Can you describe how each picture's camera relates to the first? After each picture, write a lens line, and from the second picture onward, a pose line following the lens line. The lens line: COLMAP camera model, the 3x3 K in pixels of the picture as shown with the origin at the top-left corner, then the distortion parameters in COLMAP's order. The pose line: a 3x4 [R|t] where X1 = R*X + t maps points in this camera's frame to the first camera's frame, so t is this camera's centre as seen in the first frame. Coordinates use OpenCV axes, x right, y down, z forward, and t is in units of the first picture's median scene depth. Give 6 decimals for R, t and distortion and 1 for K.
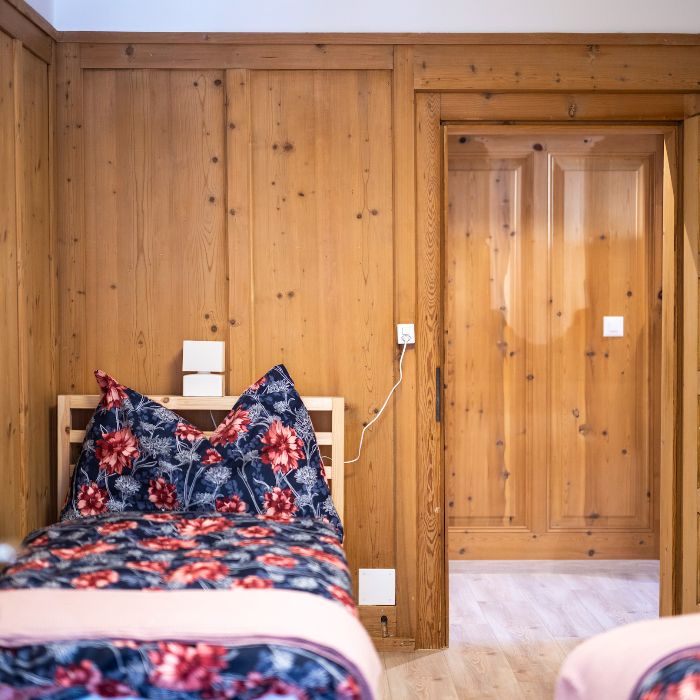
lens RADIAL K [[1336.5, 0, 350.4], [0, 1336.5, 350.0], [0, 0, 1]] dist [0.023256, 0.000000]
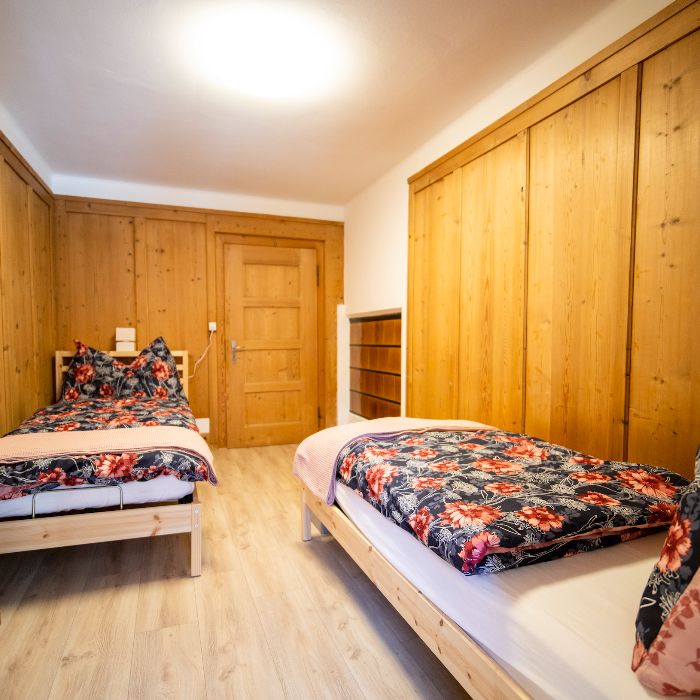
lens RADIAL K [[450.9, 0, 340.7], [0, 450.9, 350.0], [0, 0, 1]] dist [0.000344, -0.000463]
pose [[0.944987, -0.011460, 0.326908, -0.010763], [0.007400, 0.999879, 0.013660, 0.026716], [-0.327025, -0.010490, 0.944957, 0.119020]]
